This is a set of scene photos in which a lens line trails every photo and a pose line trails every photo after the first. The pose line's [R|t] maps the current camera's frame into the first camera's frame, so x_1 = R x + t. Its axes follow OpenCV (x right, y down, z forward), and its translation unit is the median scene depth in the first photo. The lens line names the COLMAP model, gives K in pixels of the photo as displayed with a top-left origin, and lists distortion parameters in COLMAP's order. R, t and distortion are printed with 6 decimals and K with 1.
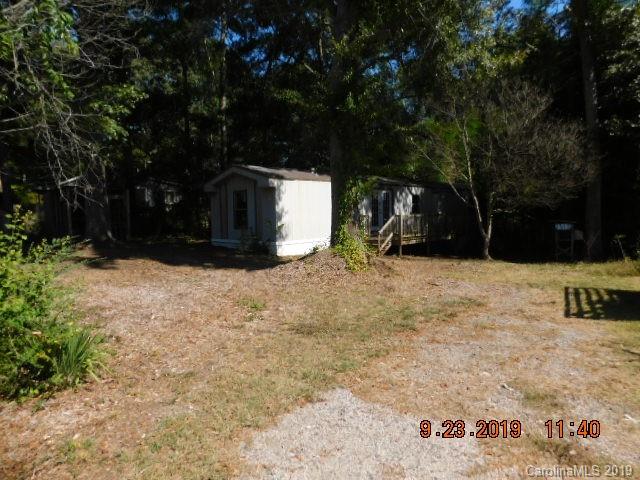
lens RADIAL K [[423.8, 0, 320.3], [0, 423.8, 239.9], [0, 0, 1]] dist [-0.064299, 0.044126]
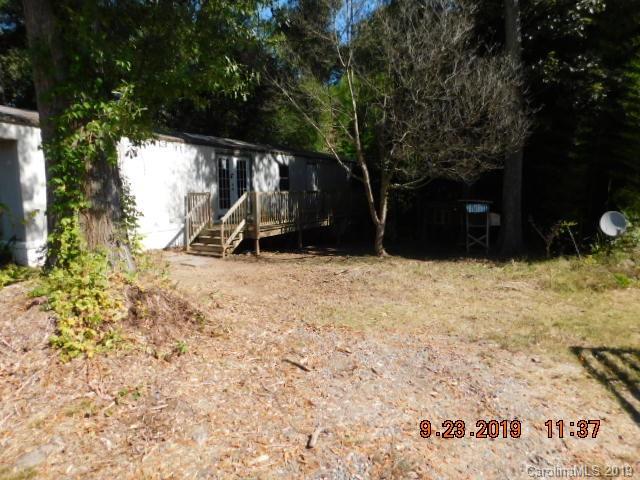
lens RADIAL K [[423.8, 0, 320.2], [0, 423.8, 239.0], [0, 0, 1]] dist [-0.064299, 0.044126]
pose [[0.960263, -0.027030, 0.277786, 0.102367], [0.012549, 0.998474, 0.053774, -0.020347], [-0.278815, -0.048151, 0.959137, 0.346741]]
